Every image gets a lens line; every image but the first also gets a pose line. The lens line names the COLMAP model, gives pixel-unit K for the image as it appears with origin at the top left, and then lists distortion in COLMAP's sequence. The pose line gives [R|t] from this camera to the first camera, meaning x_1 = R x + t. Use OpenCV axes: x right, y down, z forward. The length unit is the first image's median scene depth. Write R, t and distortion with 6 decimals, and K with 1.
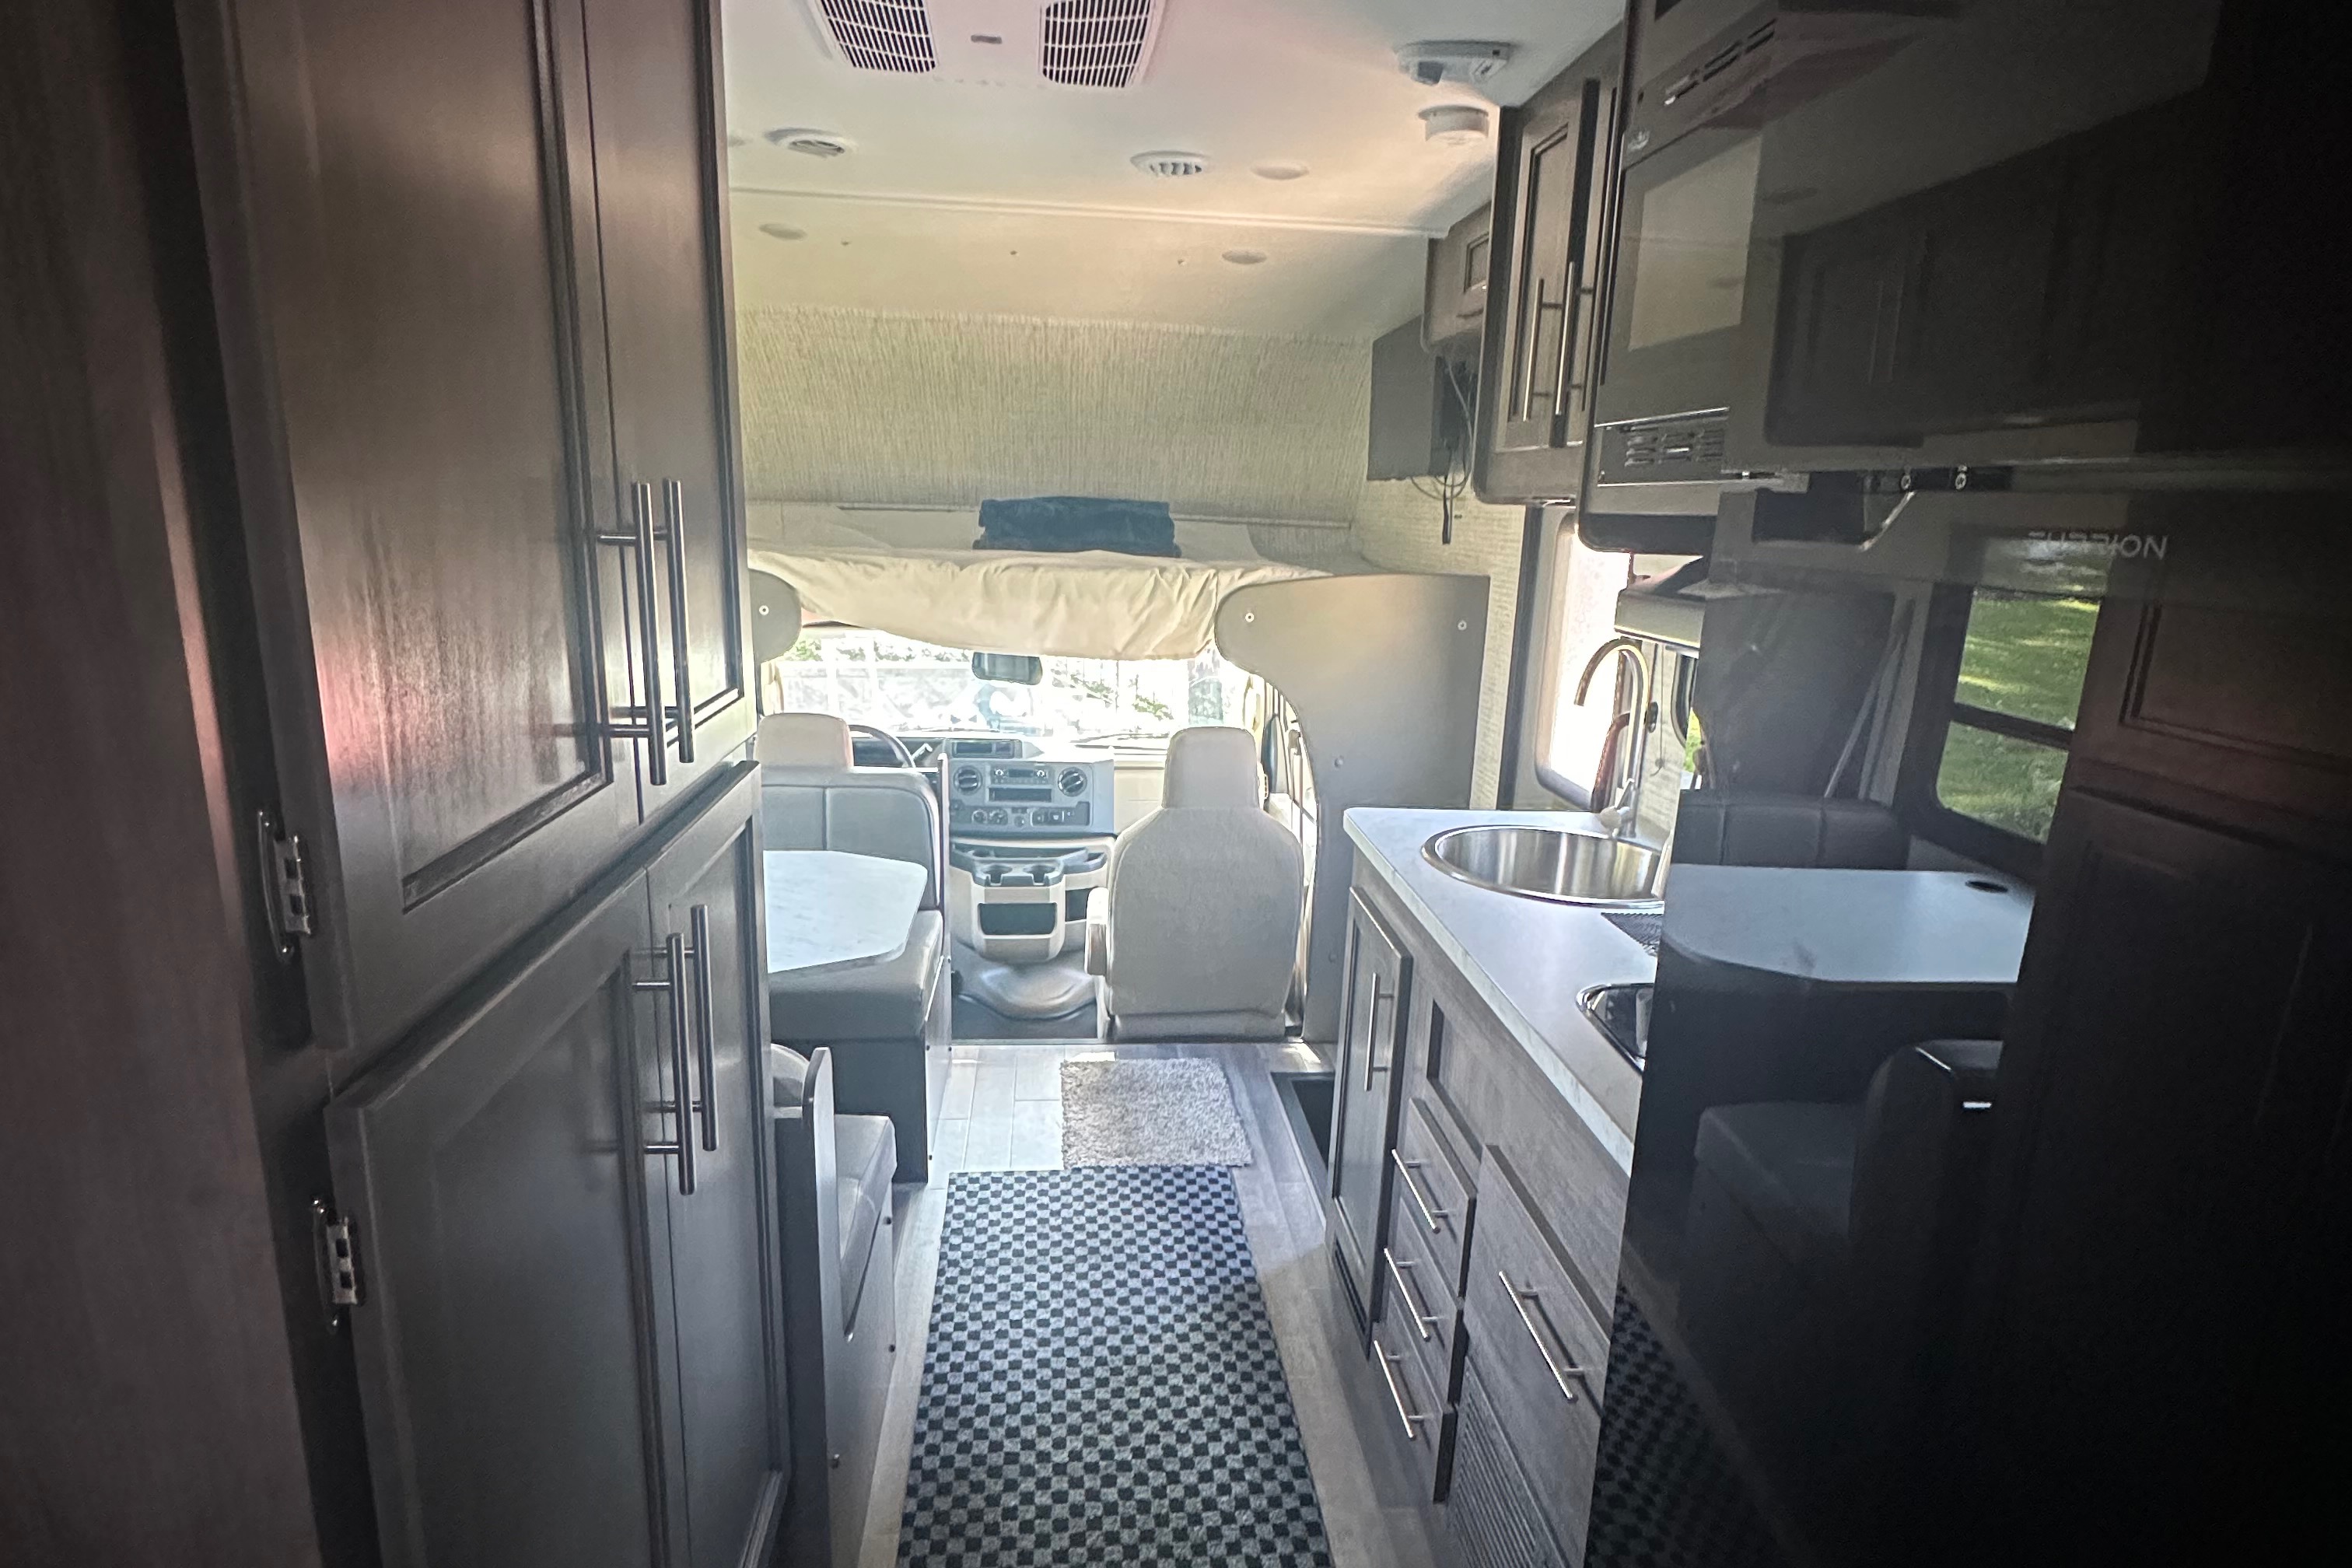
lens RADIAL K [[1266.3, 0, 1176.6], [0, 1266.3, 786.1], [0, 0, 1]] dist [0.003536, 0.000309]
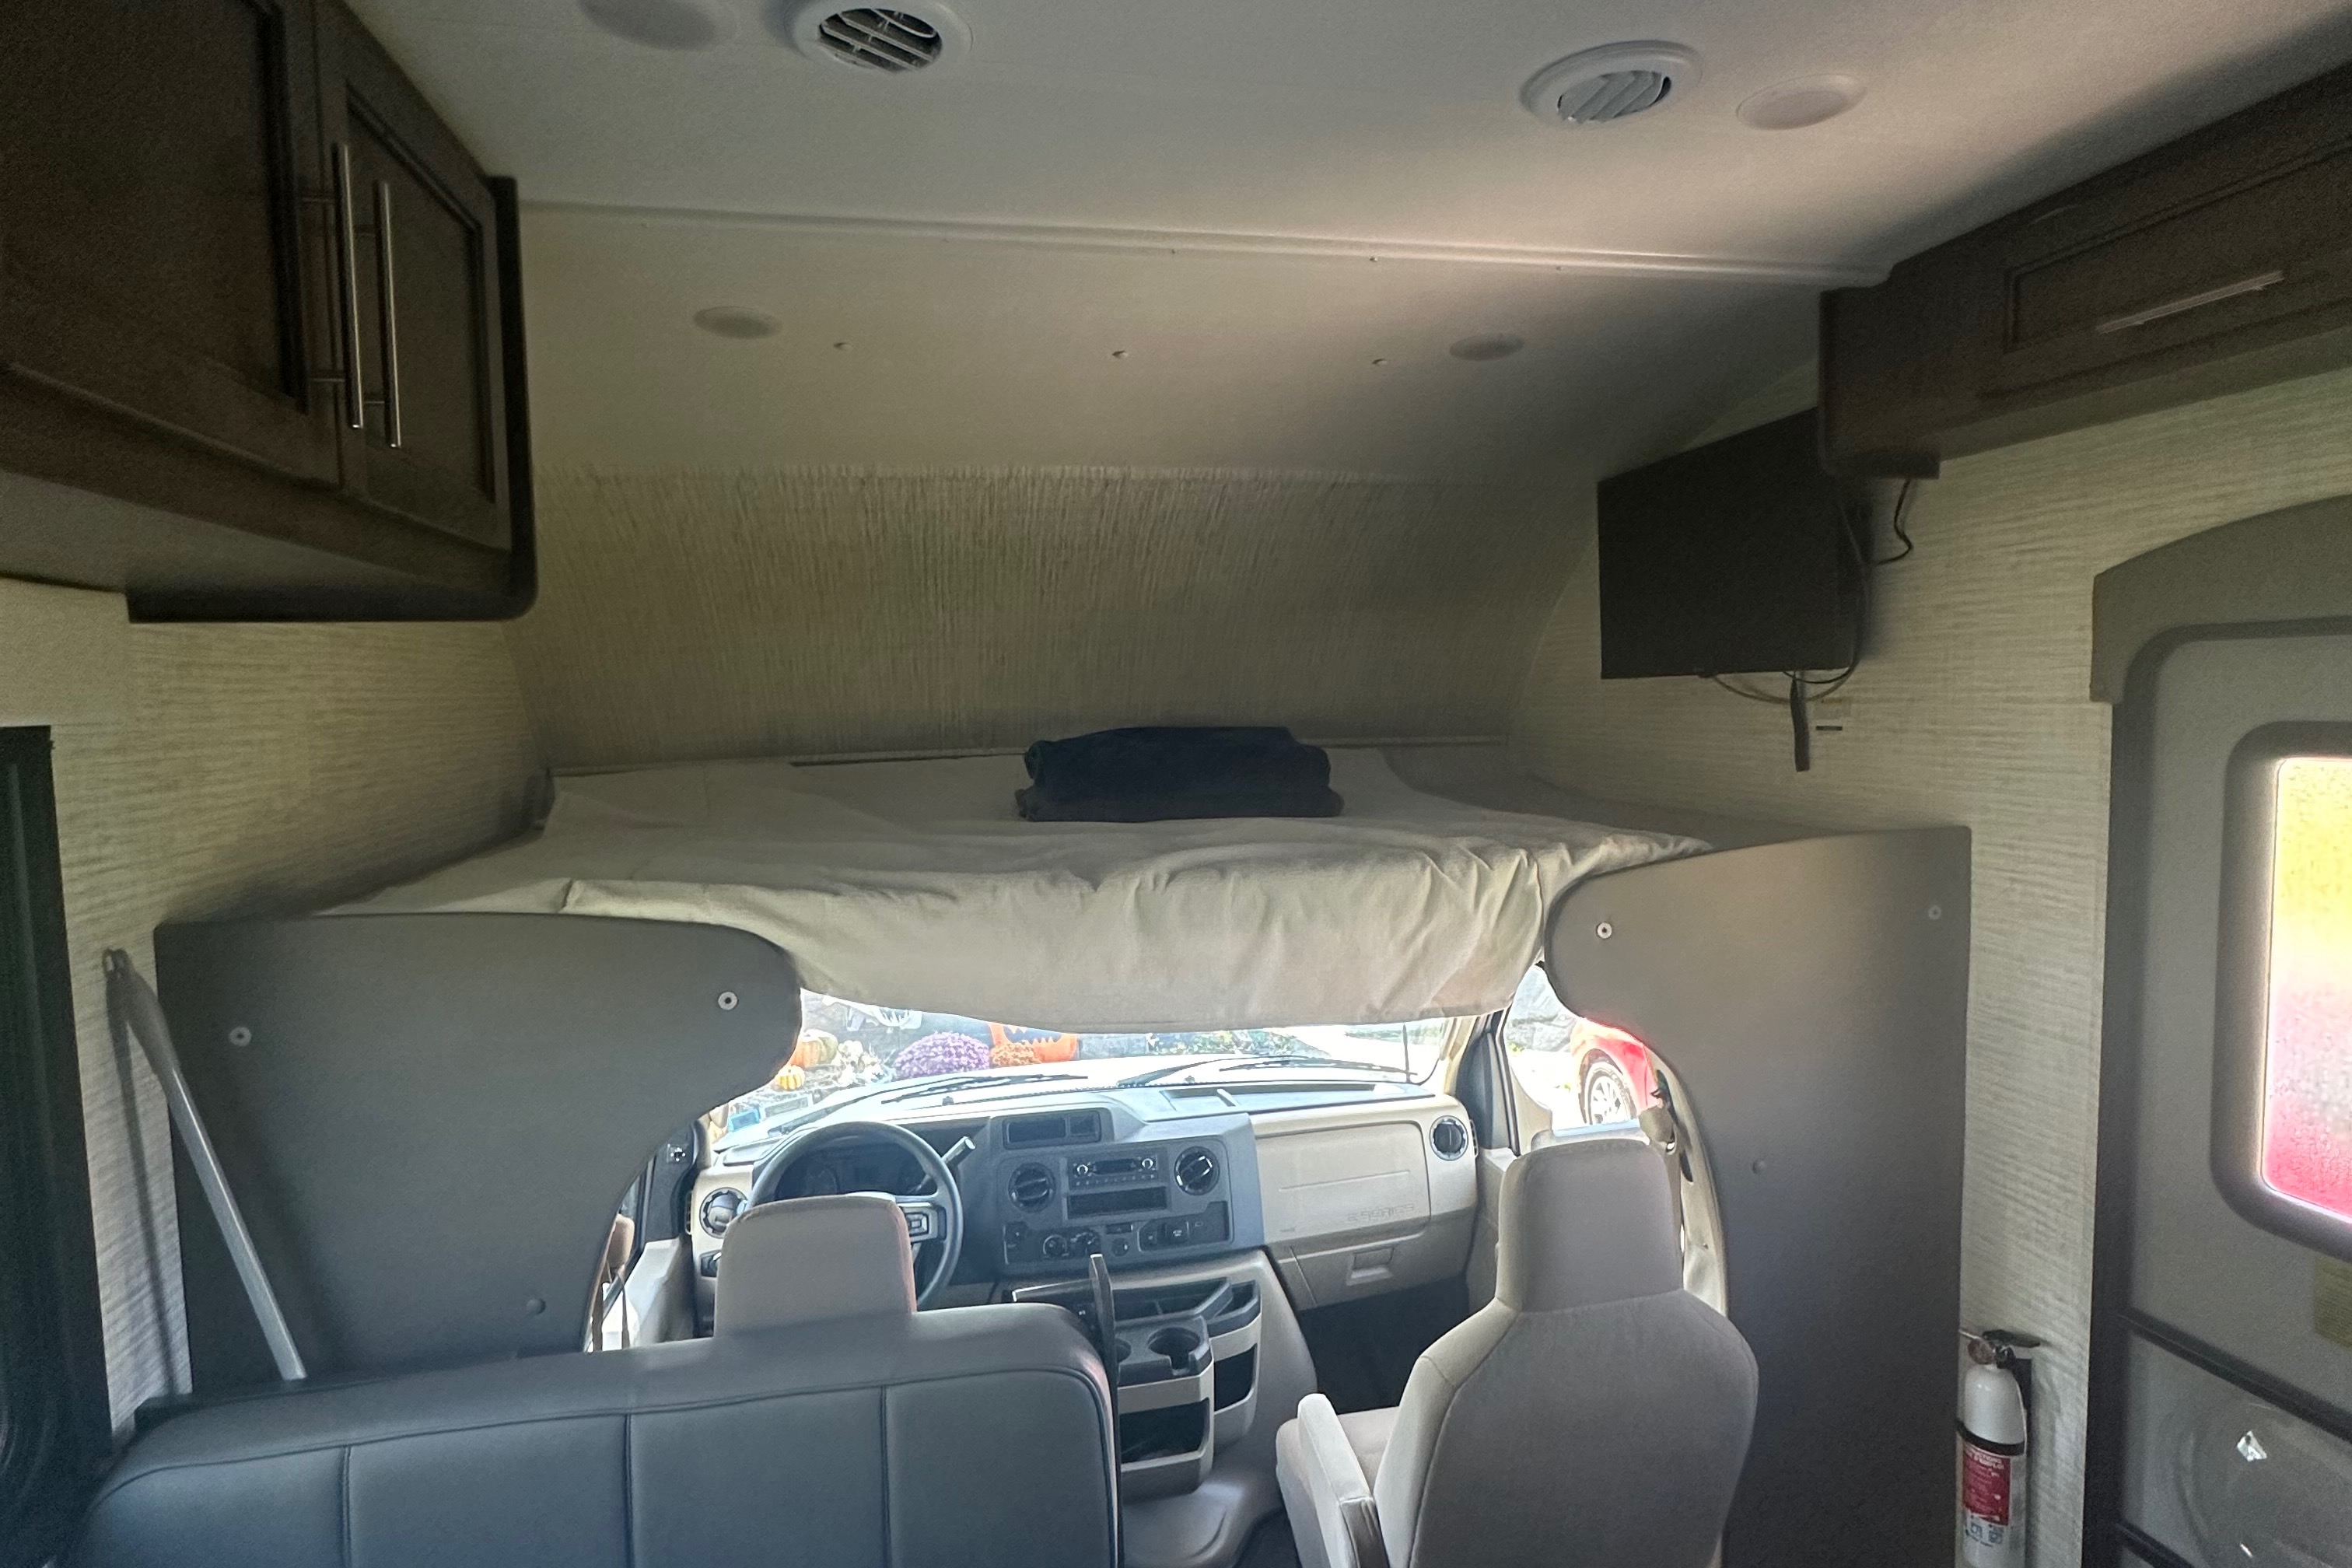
lens RADIAL K [[1266.3, 0, 1175.7], [0, 1266.3, 783.1], [0, 0, 1]] dist [0.003536, 0.000309]
pose [[0.992447, -0.067287, 0.102573, -0.153320], [0.082196, 0.985438, -0.148849, -0.106984], [-0.091063, 0.156156, 0.983526, 0.372209]]
